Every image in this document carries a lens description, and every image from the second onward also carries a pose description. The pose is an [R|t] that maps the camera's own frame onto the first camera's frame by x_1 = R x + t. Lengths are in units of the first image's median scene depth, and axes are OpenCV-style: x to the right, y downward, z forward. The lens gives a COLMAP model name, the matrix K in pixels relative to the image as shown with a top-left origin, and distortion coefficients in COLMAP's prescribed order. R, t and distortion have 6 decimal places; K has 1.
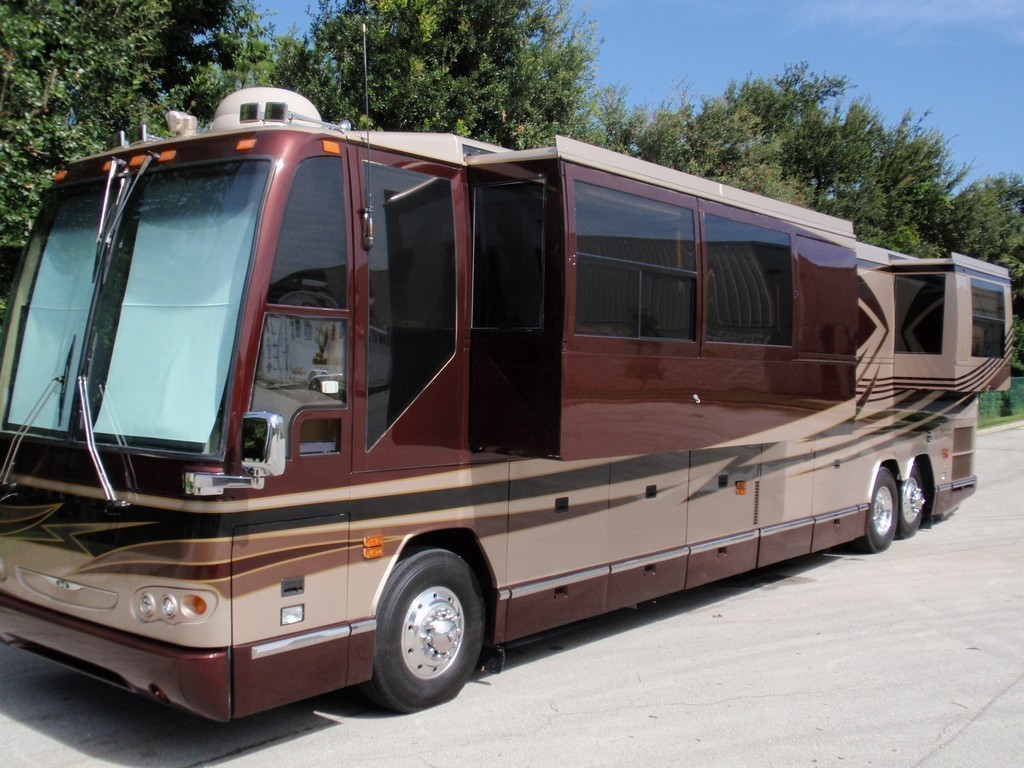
lens RADIAL K [[1076.8, 0, 512.0], [0, 1076.8, 384.0], [0, 0, 1]] dist [-0.056447, 0.050542]
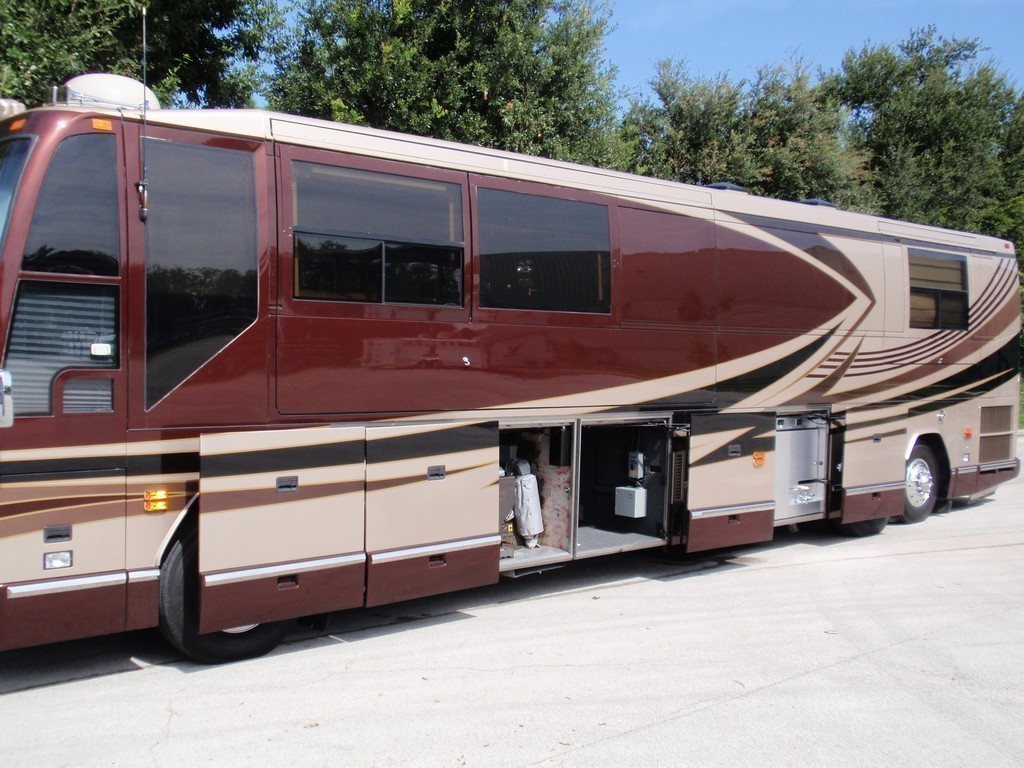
lens RADIAL K [[1081.7, 0, 511.9], [0, 1081.7, 362.6], [0, 0, 1]] dist [-0.028350, 0.008986]
pose [[0.984452, -0.001181, -0.175651, 0.319996], [-0.000294, 0.999965, -0.008374, 0.019075], [0.175655, 0.008296, 0.984417, 0.012030]]
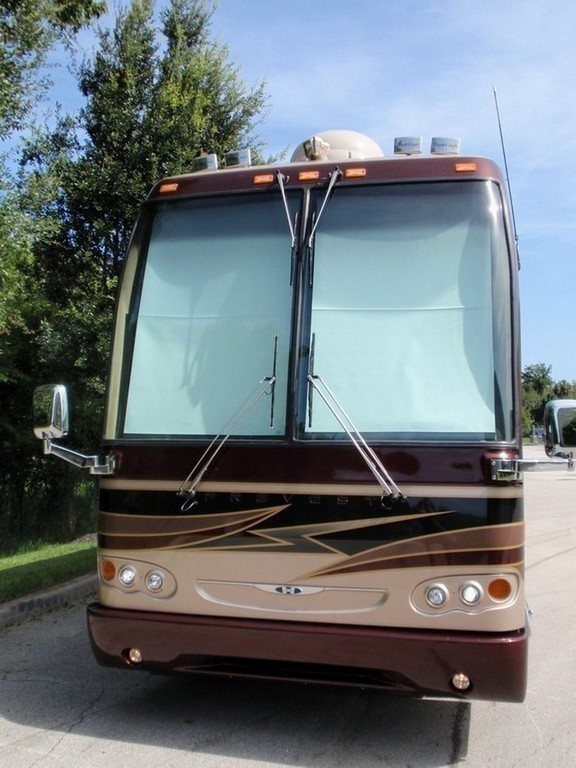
lens RADIAL K [[807.6, 0, 288.0], [0, 807.6, 384.0], [0, 0, 1]] dist [-0.056447, 0.050542]
pose [[0.912449, 0.020062, 0.408698, -0.540007], [0.017798, 0.995906, -0.088623, 0.050336], [-0.408803, 0.088138, 0.908357, 0.244167]]
